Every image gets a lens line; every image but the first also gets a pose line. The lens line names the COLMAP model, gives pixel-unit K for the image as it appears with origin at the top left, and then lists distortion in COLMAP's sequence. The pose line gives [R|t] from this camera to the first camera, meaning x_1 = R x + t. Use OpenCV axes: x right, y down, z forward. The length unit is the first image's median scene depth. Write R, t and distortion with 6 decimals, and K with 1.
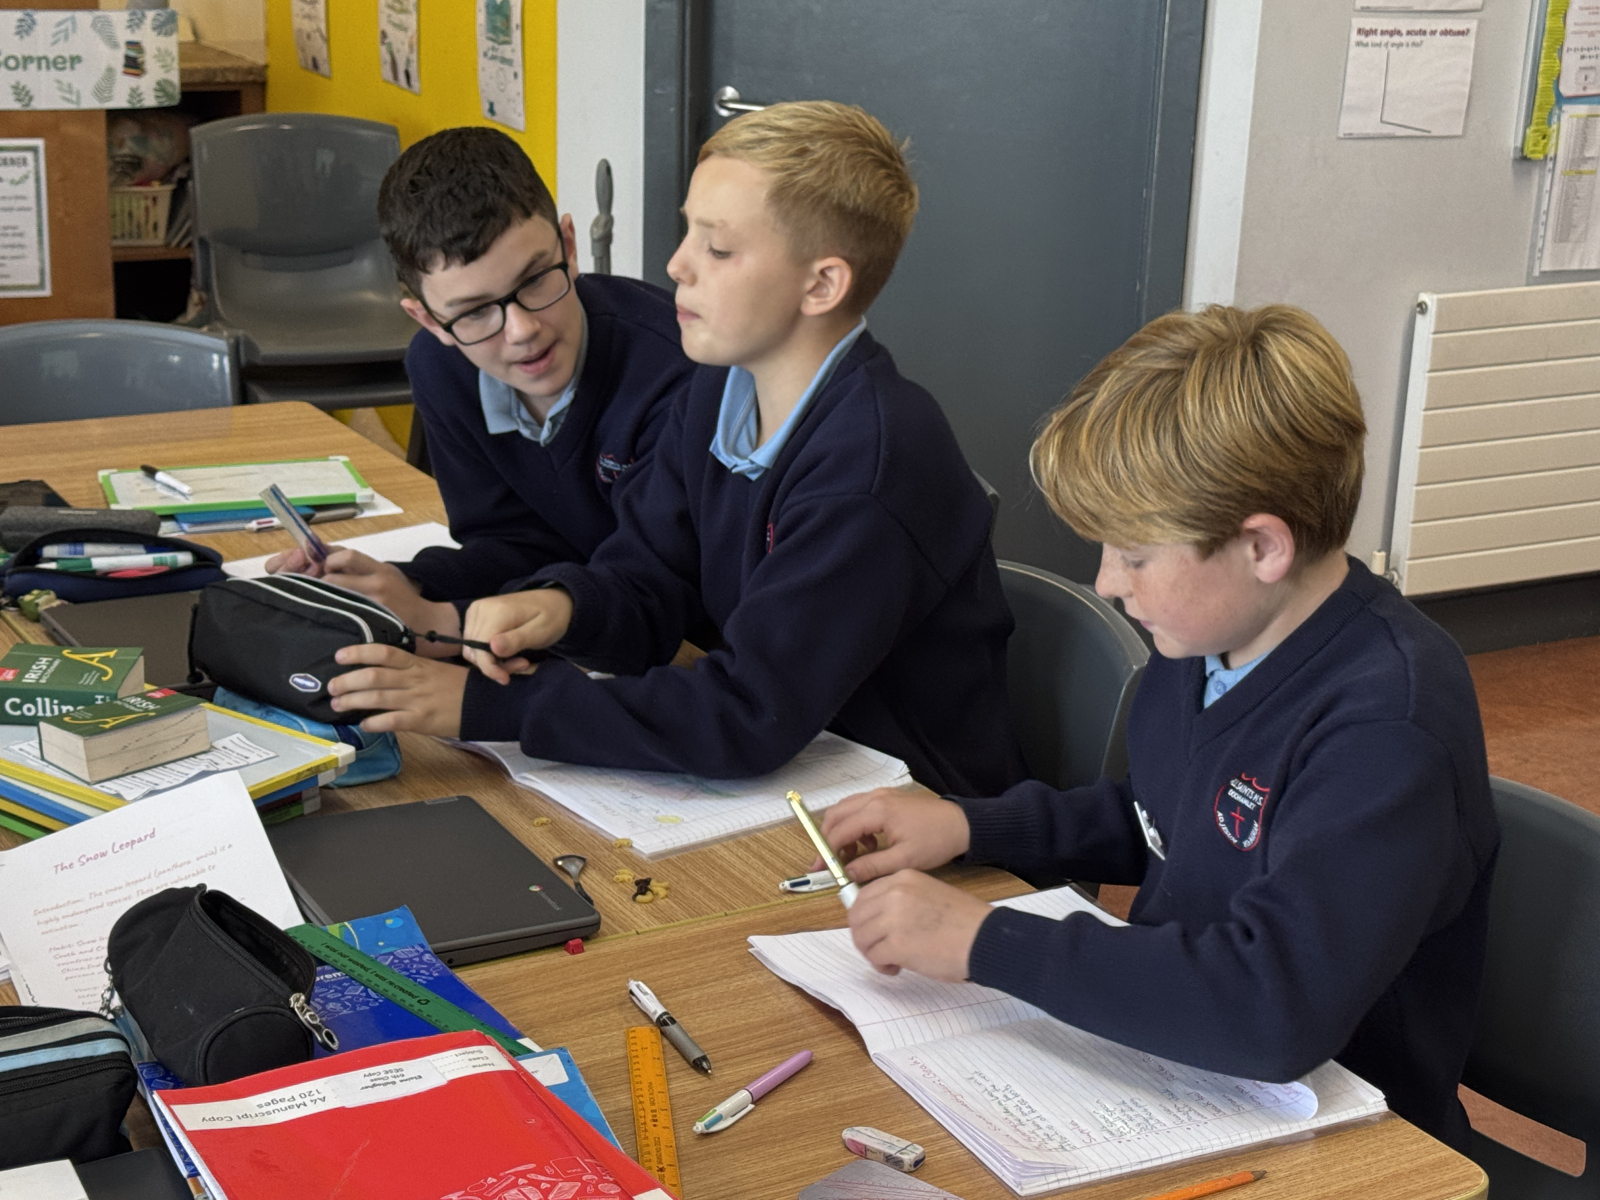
lens RADIAL K [[2724.3, 0, 800.0], [0, 2724.3, 600.0], [0, 0, 1]] dist [0.160999, -0.124575]
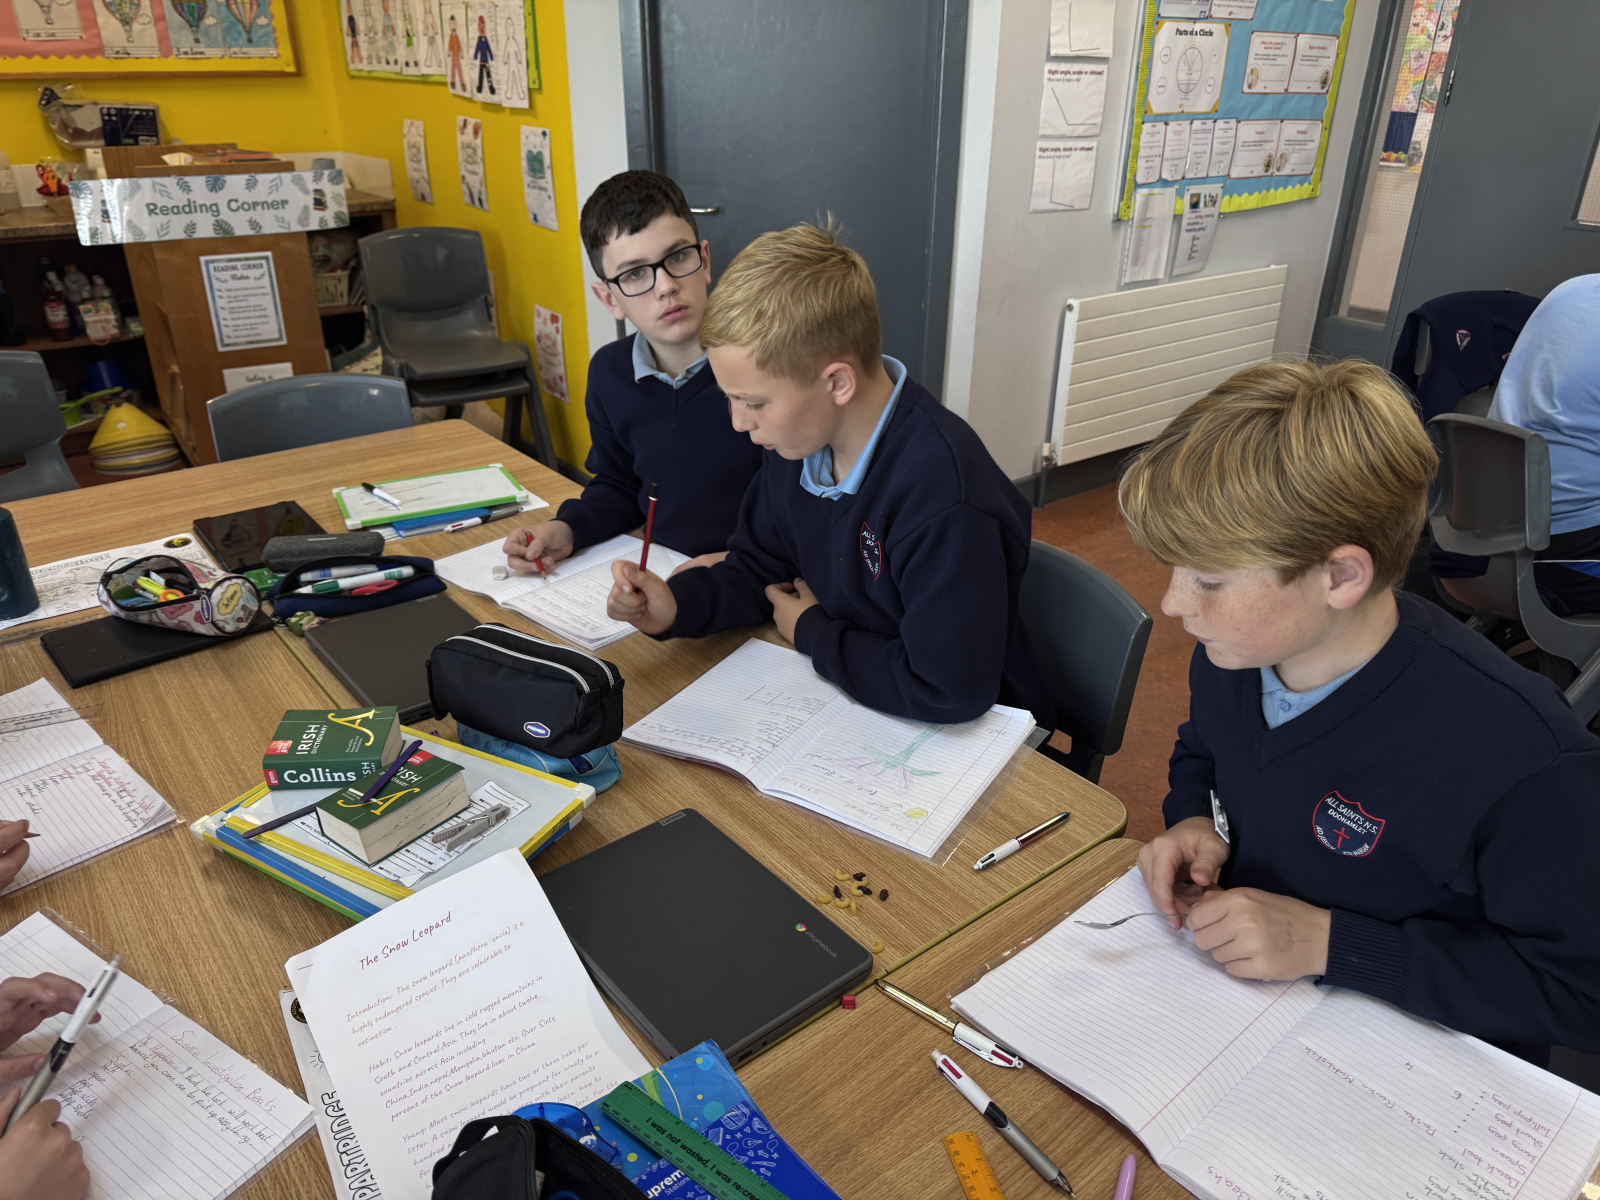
lens RADIAL K [[1164.2, 0, 800.0], [0, 1164.2, 600.0], [0, 0, 1]] dist [0.054431, -0.096628]
pose [[0.989239, -0.087908, 0.116957, -0.058143], [0.069768, 0.986062, 0.151044, -0.044041], [-0.128605, -0.141259, 0.981584, 0.233006]]
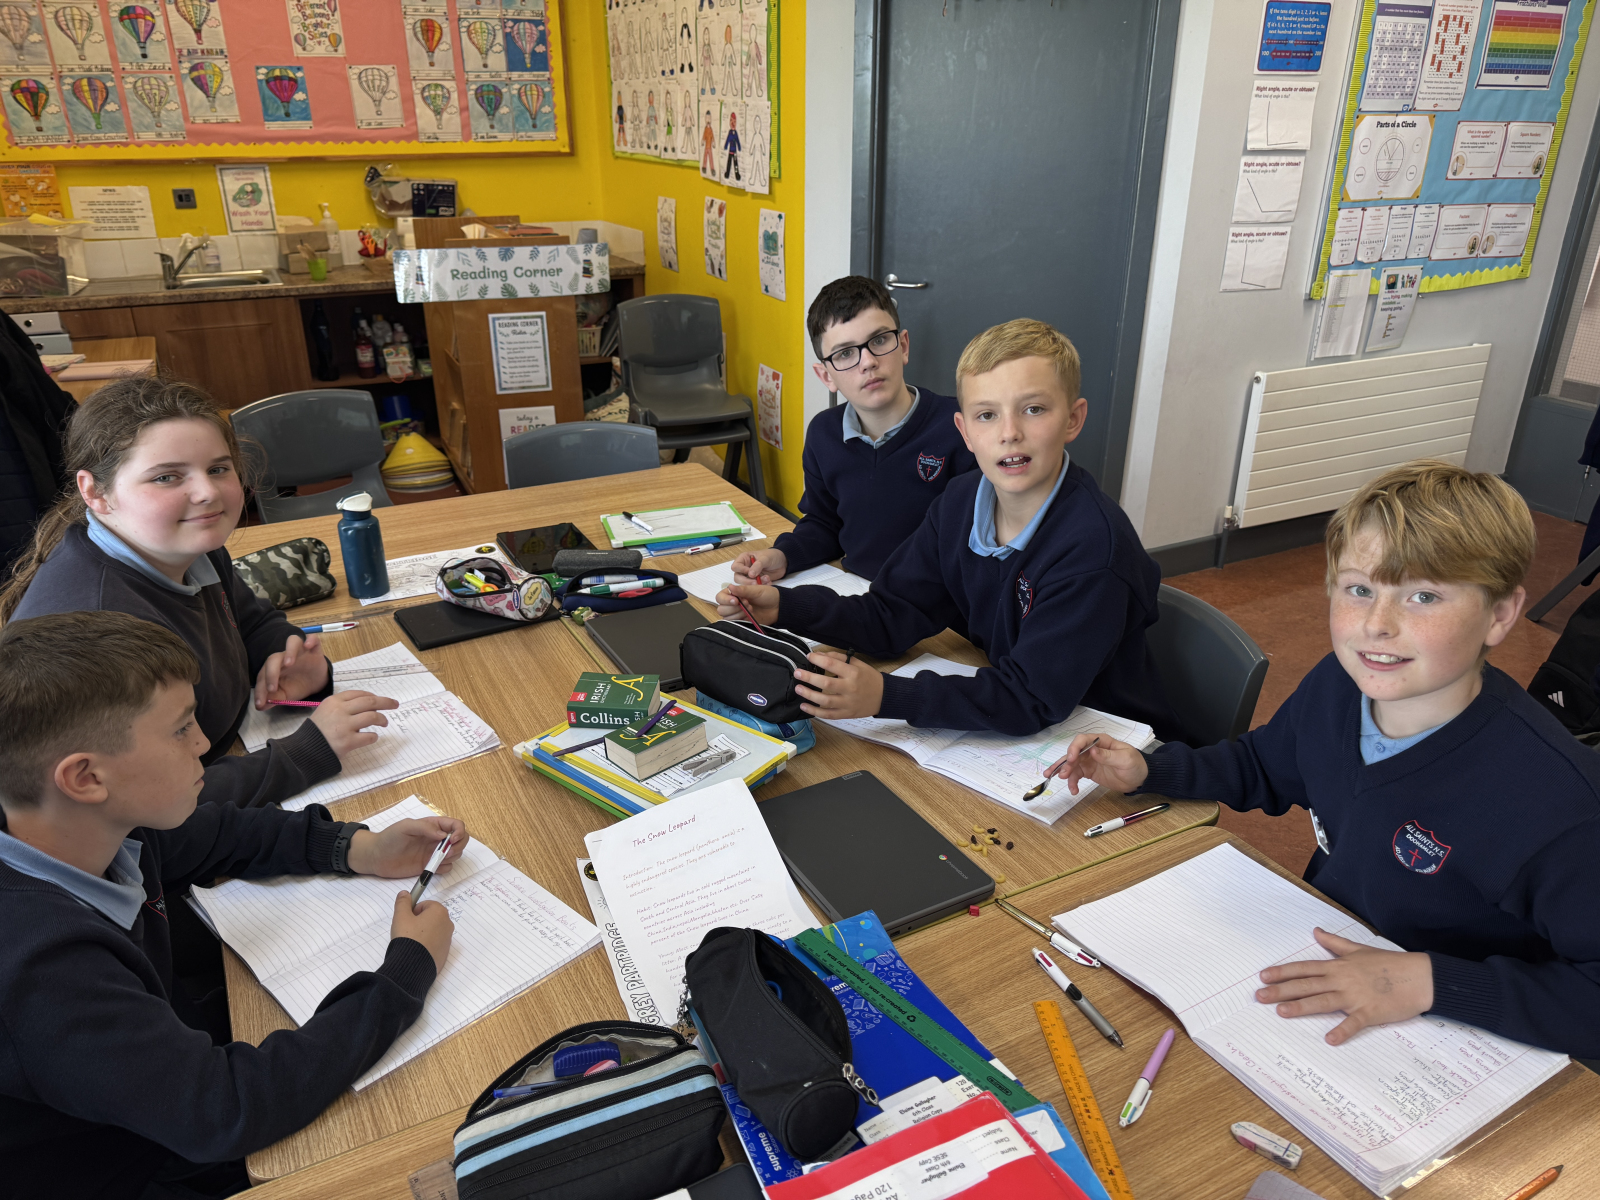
lens RADIAL K [[1149.3, 0, 787.0], [0, 1149.3, 600.7], [0, 0, 1]] dist [0.085156, -0.141790]
pose [[0.998416, -0.017197, -0.053565, -0.060263], [0.022863, 0.993991, 0.107048, -0.046709], [0.051403, -0.108104, 0.992810, 0.158521]]
